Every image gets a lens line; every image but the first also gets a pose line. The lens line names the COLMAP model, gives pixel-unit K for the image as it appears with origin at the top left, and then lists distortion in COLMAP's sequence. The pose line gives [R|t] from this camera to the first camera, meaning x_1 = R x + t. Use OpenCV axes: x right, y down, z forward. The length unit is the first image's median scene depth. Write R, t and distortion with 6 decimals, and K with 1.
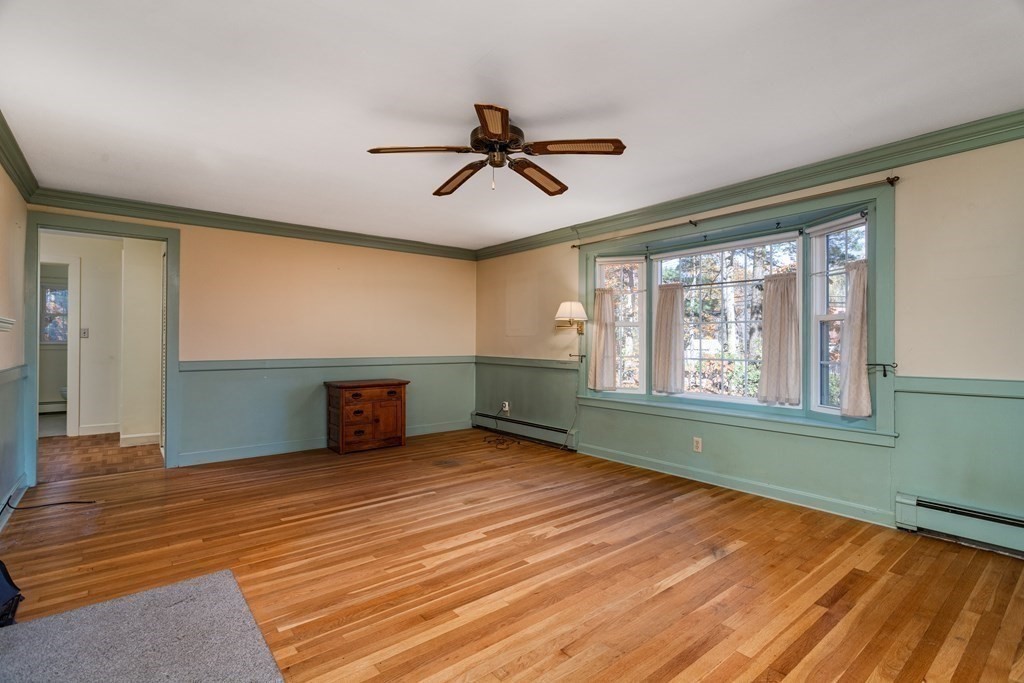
lens RADIAL K [[484.9, 0, 509.7], [0, 484.9, 342.2], [0, 0, 1]] dist [-0.000431, -0.000686]
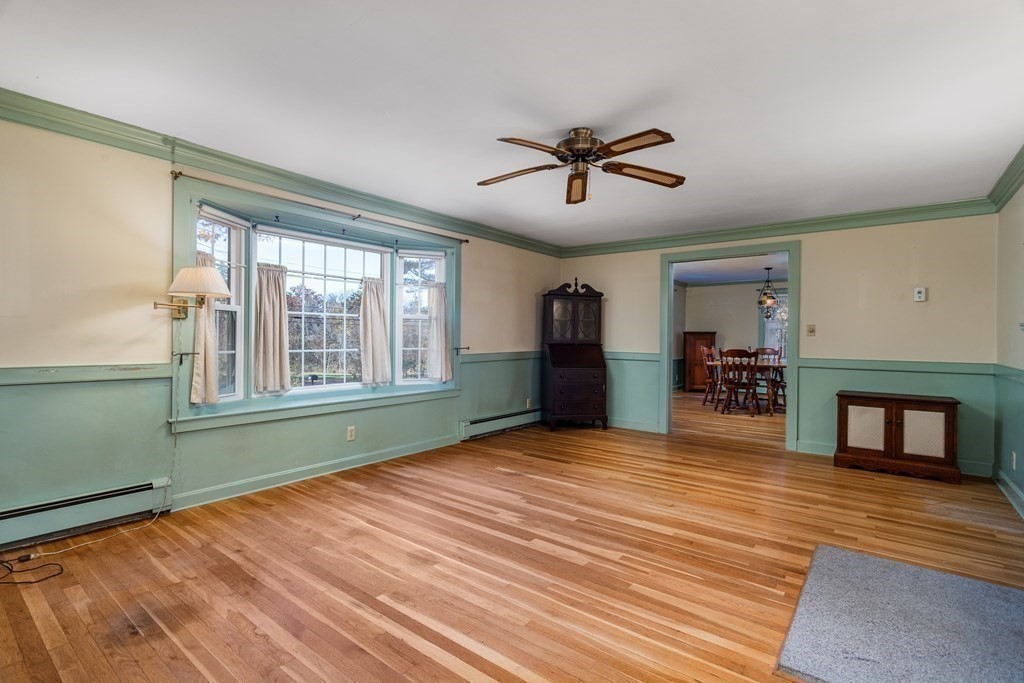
lens RADIAL K [[484.9, 0, 507.3], [0, 484.9, 343.2], [0, 0, 1]] dist [-0.000431, -0.000686]
pose [[-0.225573, -0.017736, 0.974065, -0.888397], [-0.009177, 0.999829, 0.016080, 0.000036], [-0.974183, -0.005312, -0.225697, 1.179937]]
